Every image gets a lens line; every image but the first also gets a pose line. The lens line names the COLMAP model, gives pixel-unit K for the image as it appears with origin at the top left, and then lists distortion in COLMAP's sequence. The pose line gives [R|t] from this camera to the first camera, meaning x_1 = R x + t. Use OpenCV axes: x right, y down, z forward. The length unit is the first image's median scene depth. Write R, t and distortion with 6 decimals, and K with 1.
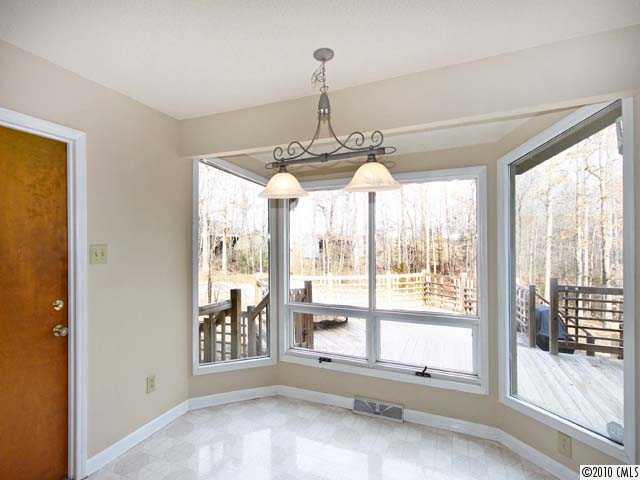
lens RADIAL K [[317.0, 0, 317.8], [0, 317.0, 240.3], [0, 0, 1]] dist [0.023126, -0.000599]
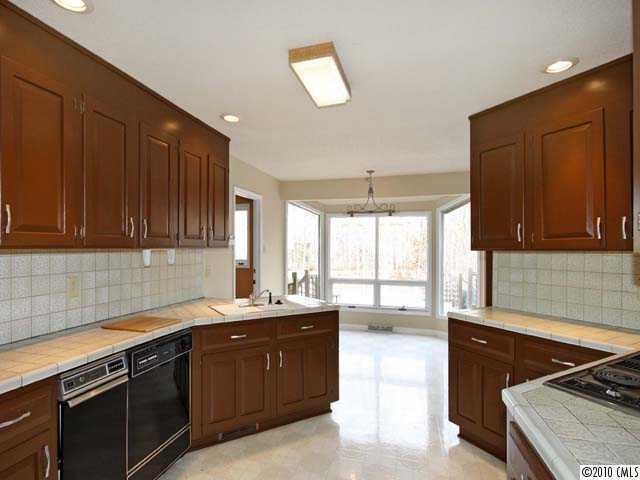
lens RADIAL K [[317.0, 0, 320.4], [0, 317.0, 242.5], [0, 0, 1]] dist [0.023126, -0.000599]
pose [[0.990529, 0.004399, 0.137230, -0.454866], [-0.003811, 0.999982, -0.004548, -0.001717], [-0.137248, 0.003981, 0.990529, -0.916591]]
